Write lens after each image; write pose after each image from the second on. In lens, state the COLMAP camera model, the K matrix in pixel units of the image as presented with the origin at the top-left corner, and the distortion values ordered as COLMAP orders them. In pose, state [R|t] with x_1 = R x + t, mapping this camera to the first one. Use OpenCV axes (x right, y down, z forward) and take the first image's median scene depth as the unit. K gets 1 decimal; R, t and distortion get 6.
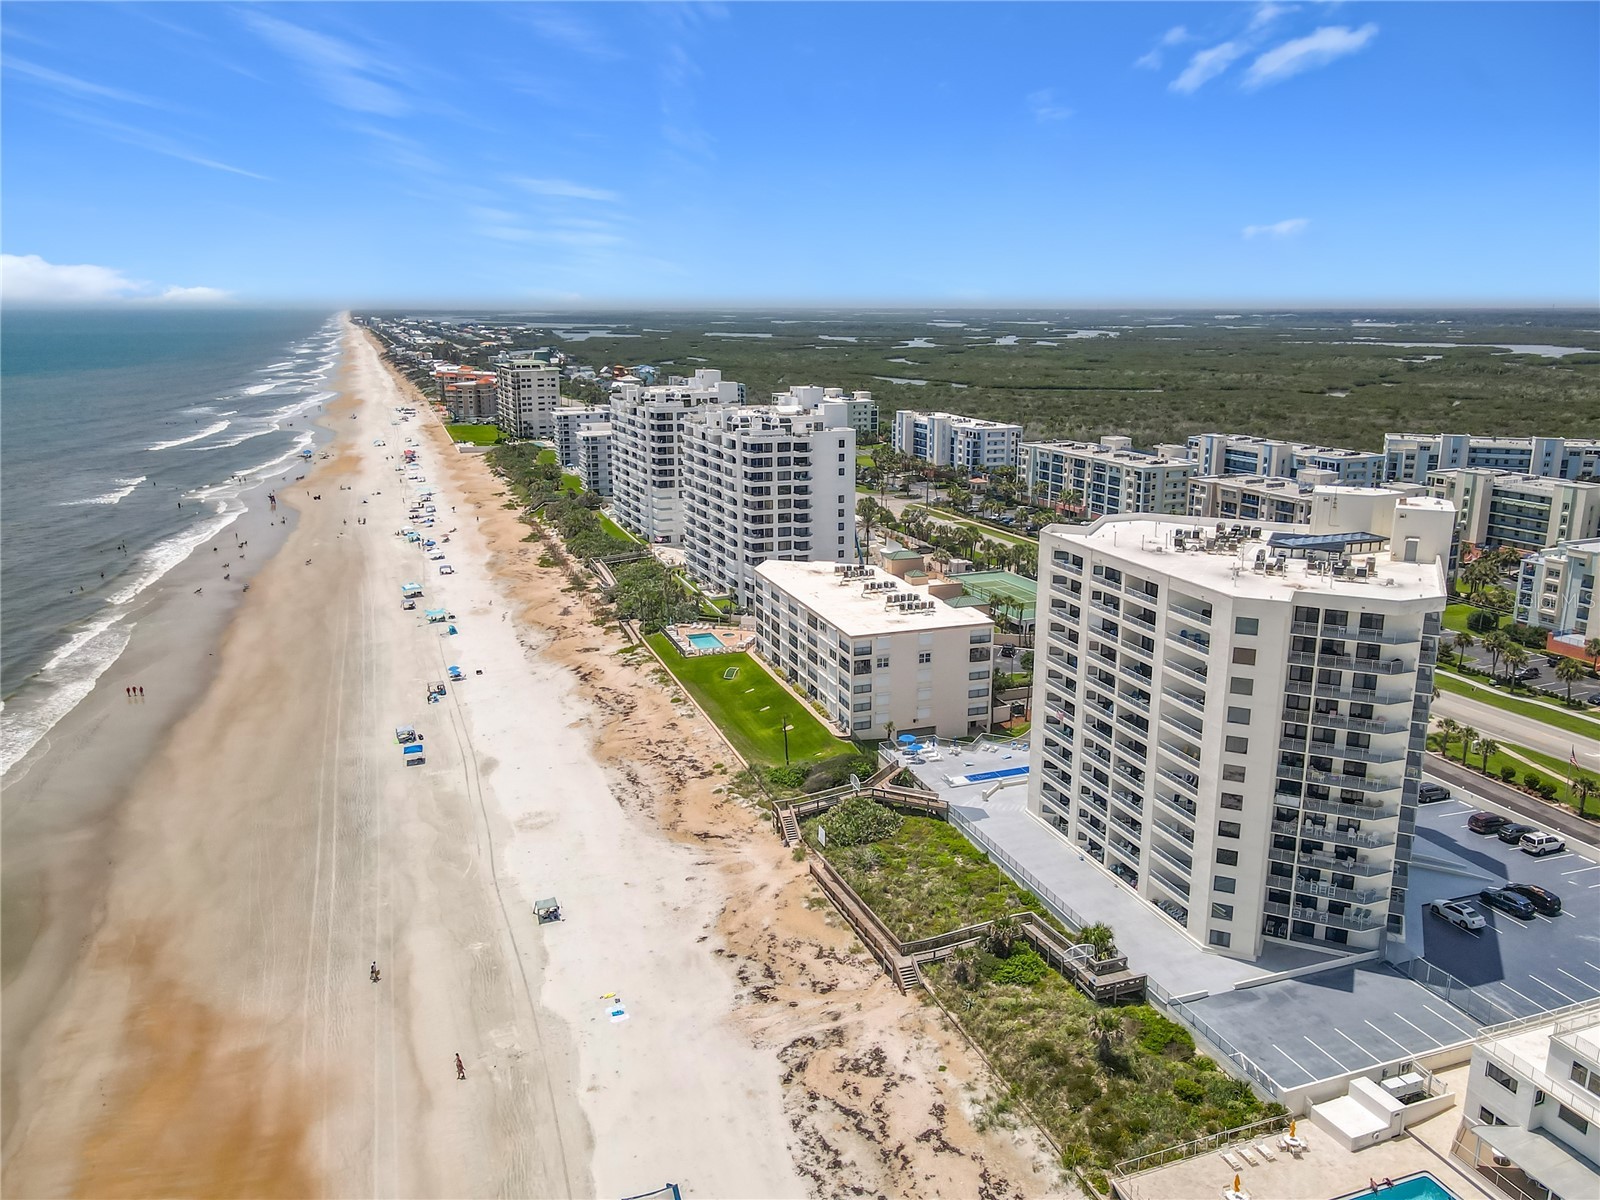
lens RADIAL K [[1201.8, 0, 836.0], [0, 1201.8, 598.1], [0, 0, 1]] dist [-0.033900, 0.119043]
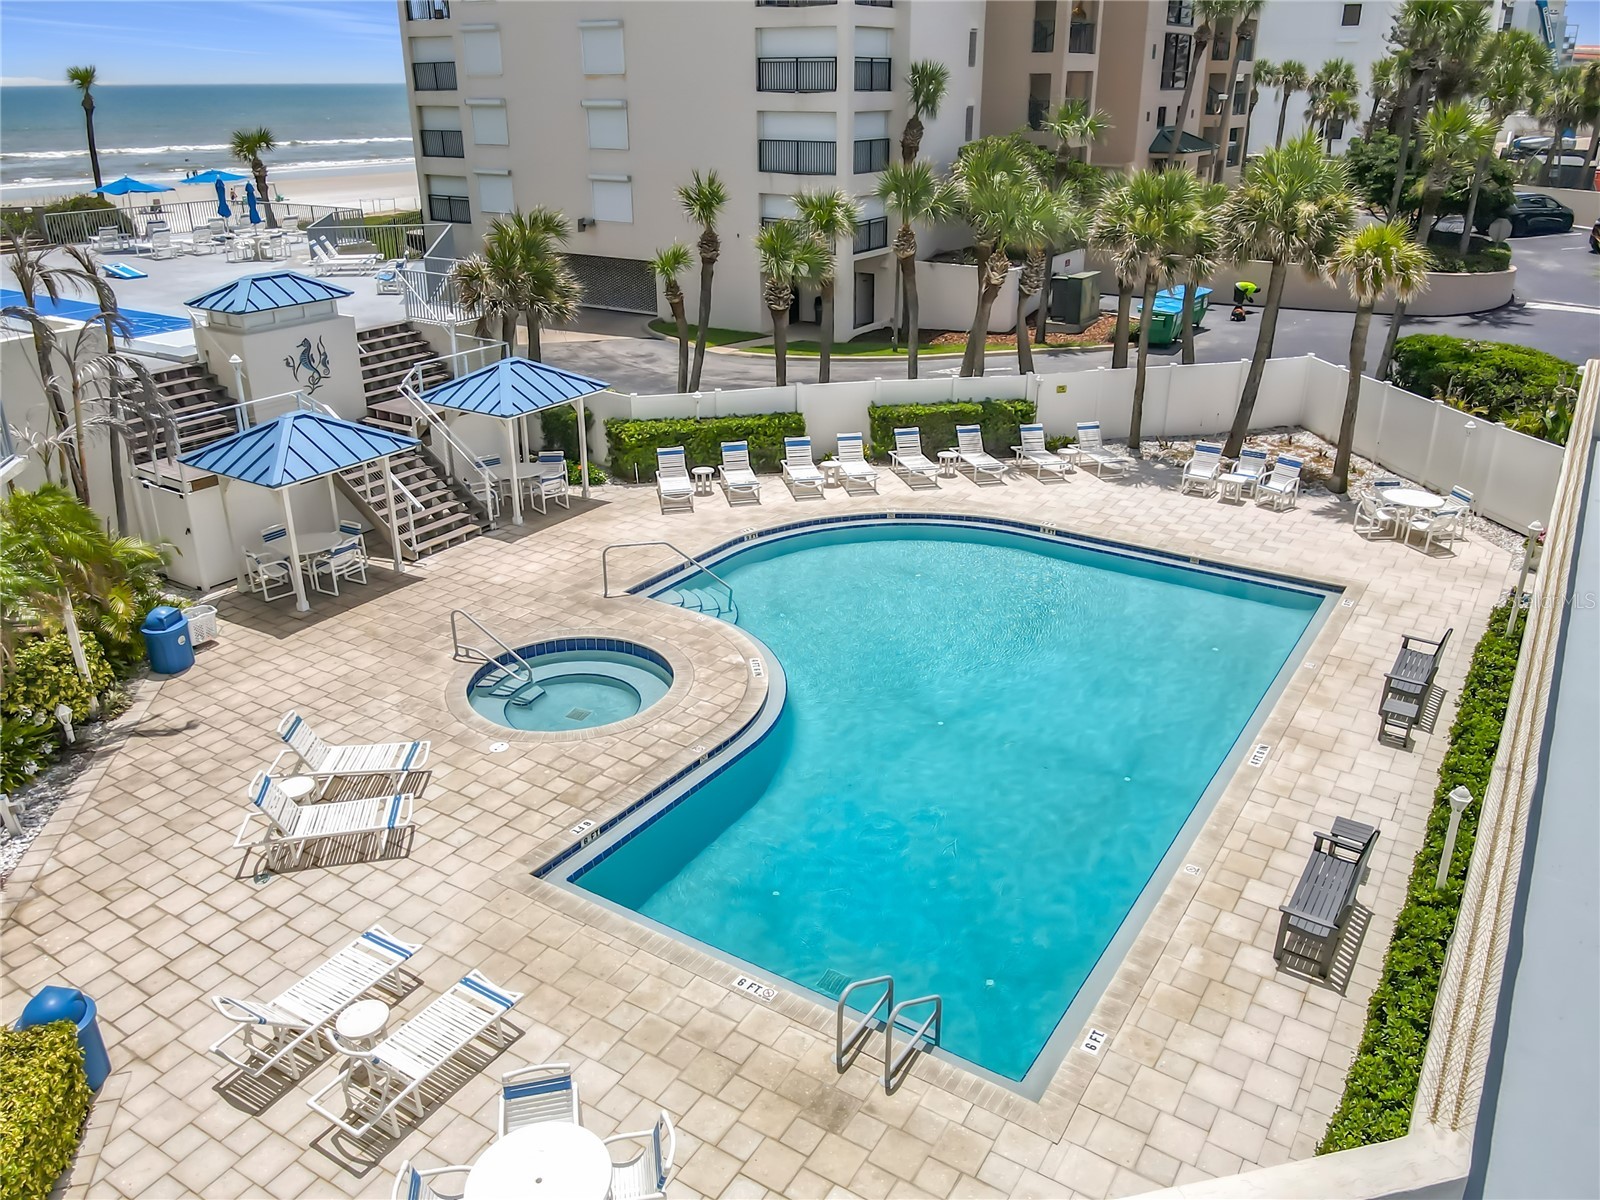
lens RADIAL K [[1212.0, 0, 814.1], [0, 1212.0, 554.3], [0, 0, 1]] dist [-0.000852, -0.002783]
pose [[0.593054, 0.289165, -0.751445, 0.374206], [-0.189092, 0.957202, 0.219108, 0.116351], [0.782644, 0.012149, 0.622352, 0.972557]]
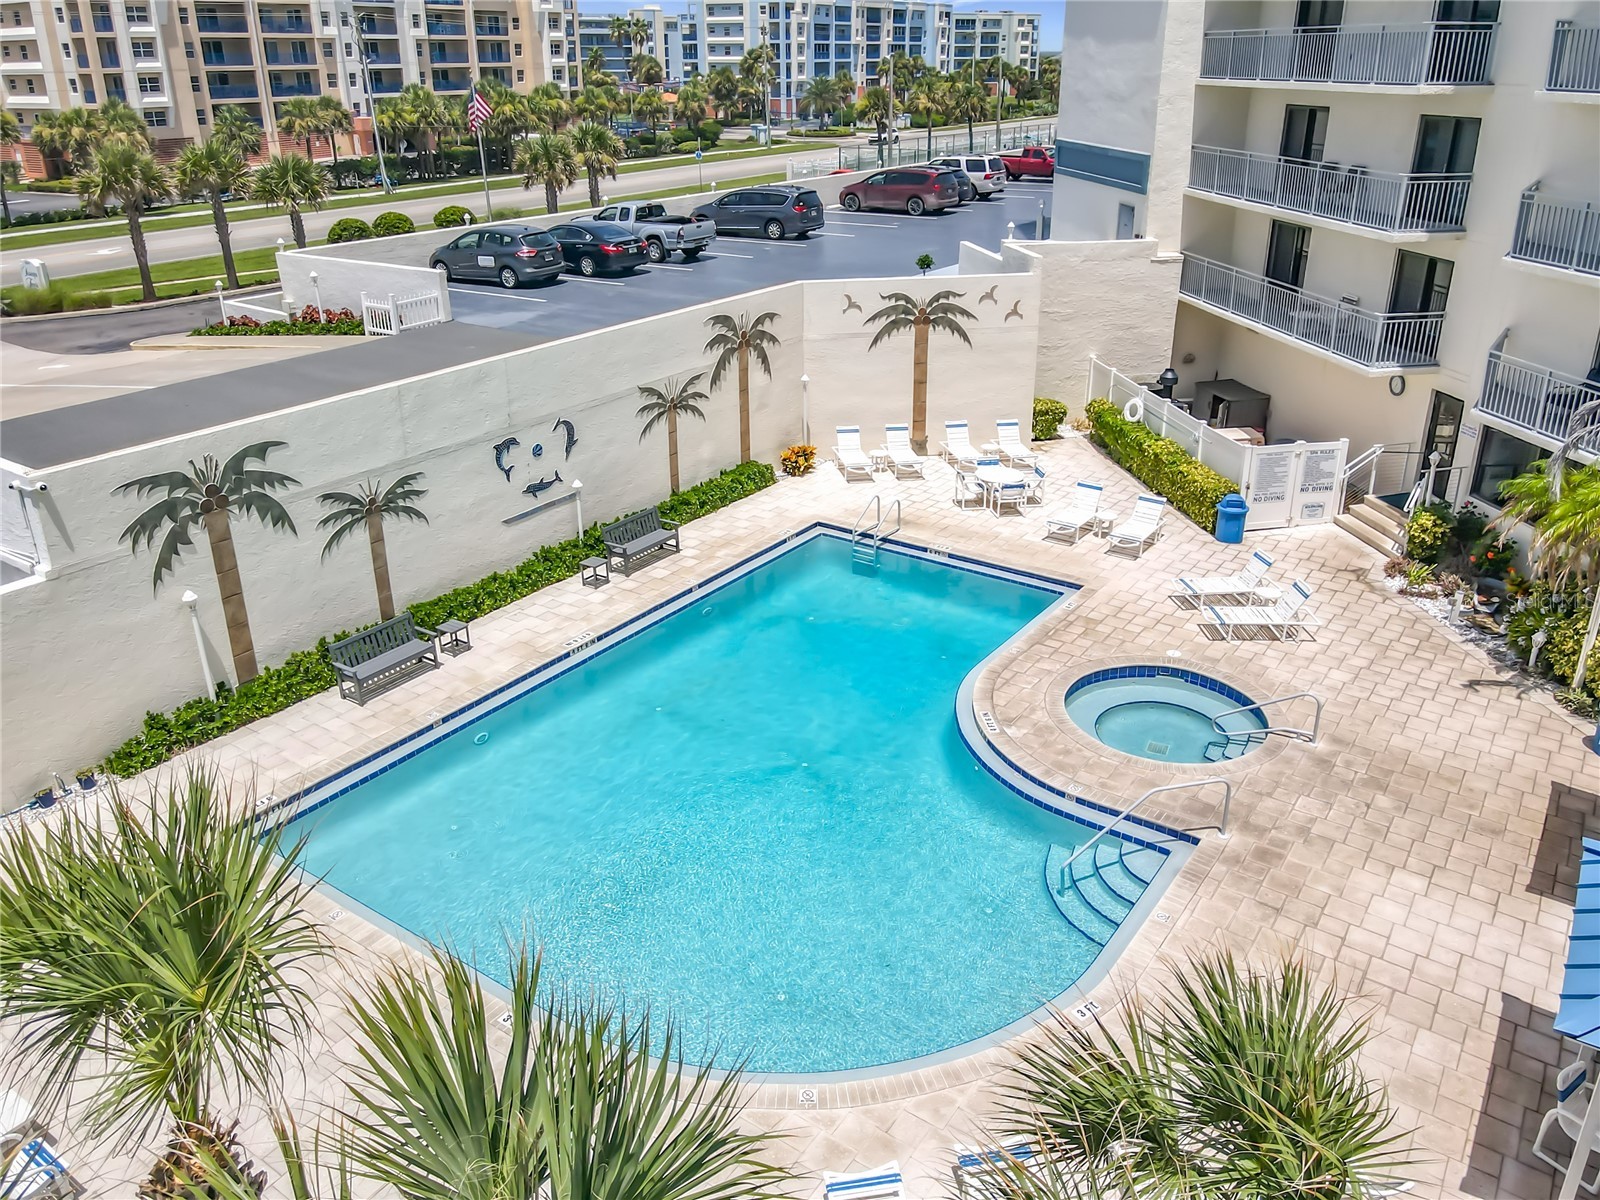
lens RADIAL K [[1204.5, 0, 827.6], [0, 1204.5, 568.1], [0, 0, 1]] dist [0.004918, -0.026319]
pose [[-0.573480, -0.325900, 0.751604, 0.210985], [0.194044, 0.837317, 0.511123, 0.078703], [-0.795906, 0.438963, -0.416946, 1.096751]]
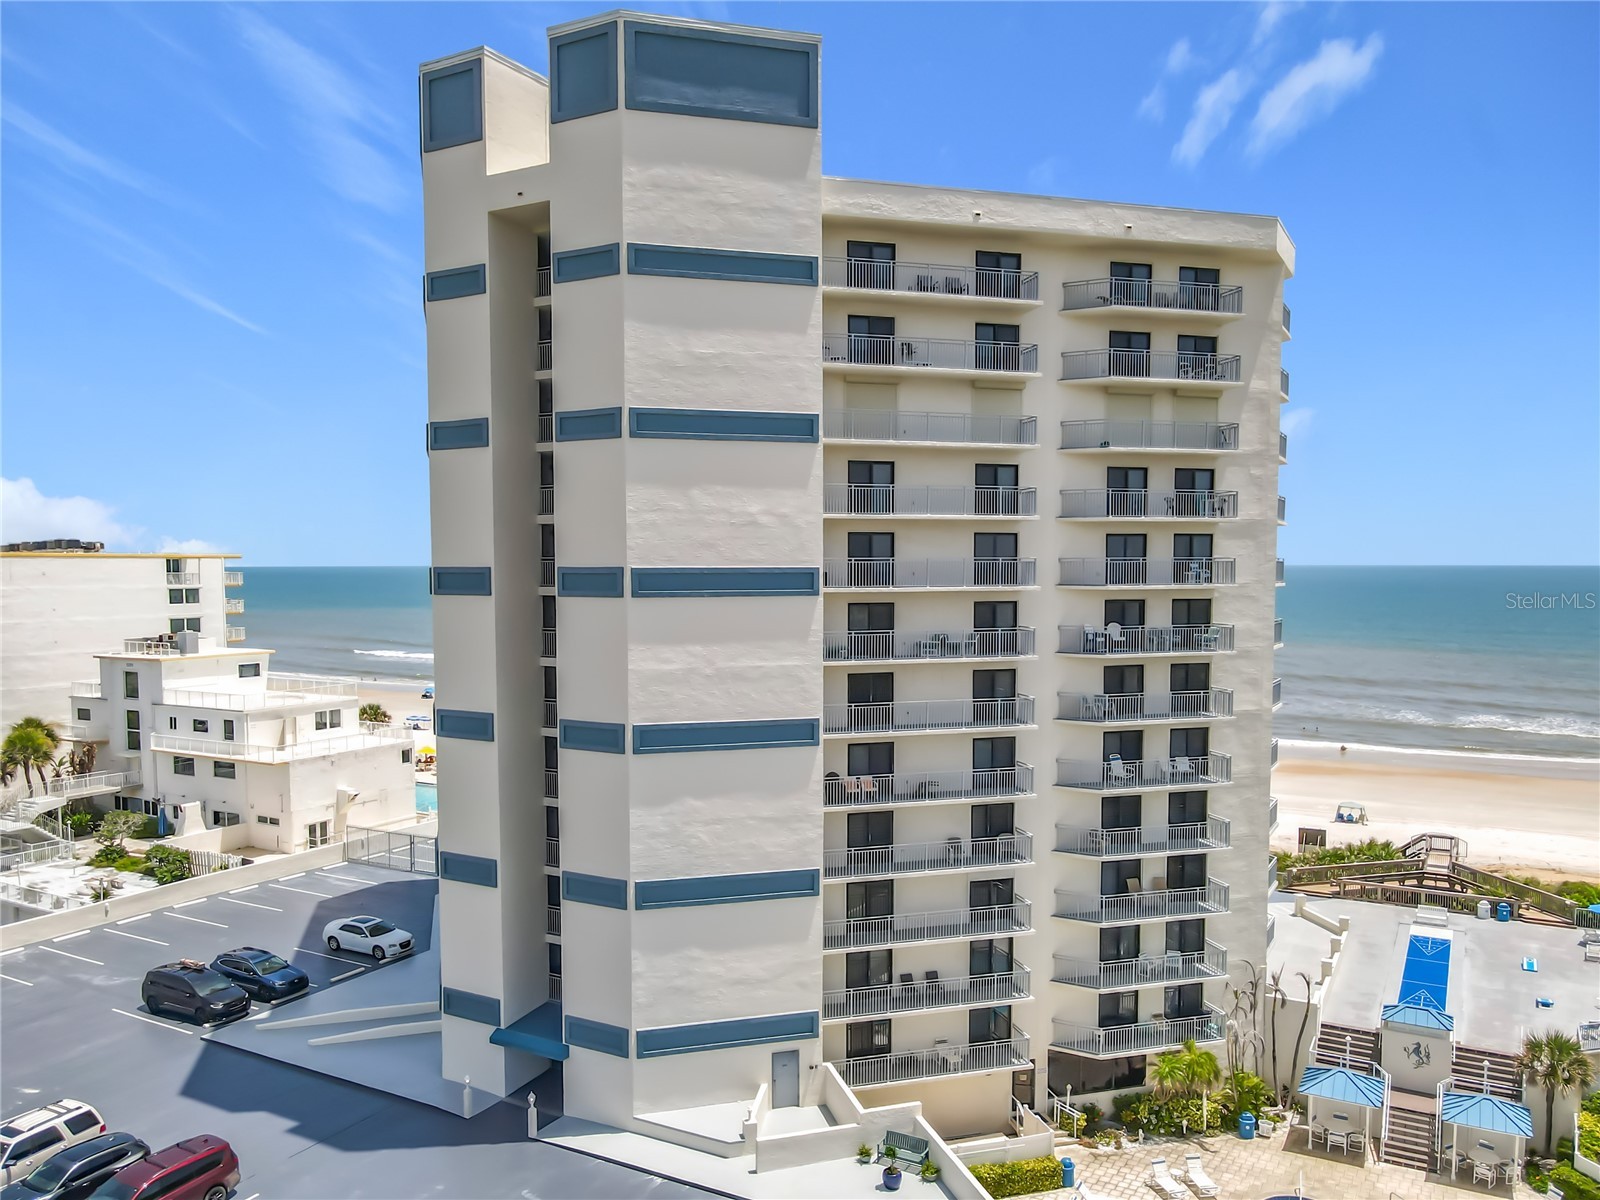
lens RADIAL K [[1207.9, 0, 805.5], [0, 1207.9, 641.0], [0, 0, 1]] dist [0.007464, 0.004922]
pose [[-0.764999, 0.041078, -0.642720, 0.536902], [-0.155236, 0.956779, 0.245920, -0.019496], [0.625043, 0.287902, -0.725558, 1.119393]]
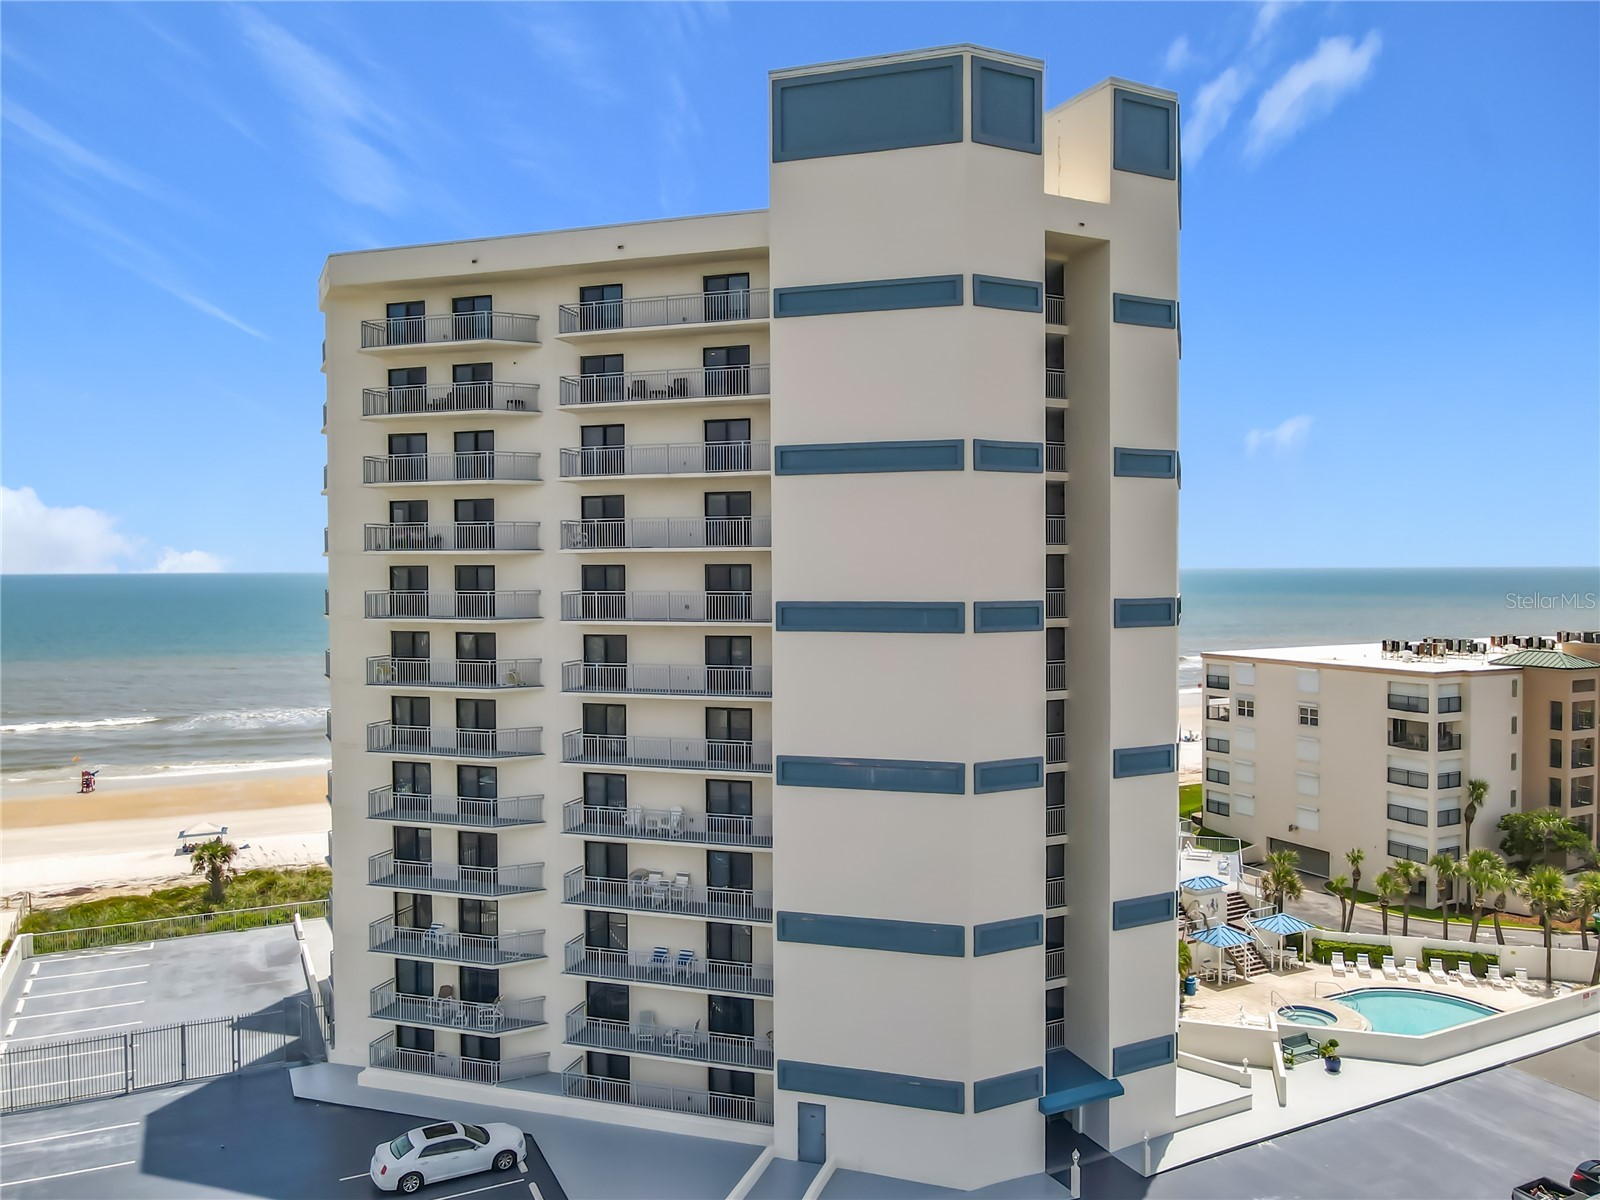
lens RADIAL K [[1195.7, 0, 809.0], [0, 1195.7, 590.1], [0, 0, 1]] dist [0.001511, -0.010602]
pose [[0.108882, 0.016420, -0.993919, 0.668512], [-0.233551, 0.972298, -0.009522, 0.058279], [0.966229, 0.233167, 0.109700, 0.779301]]
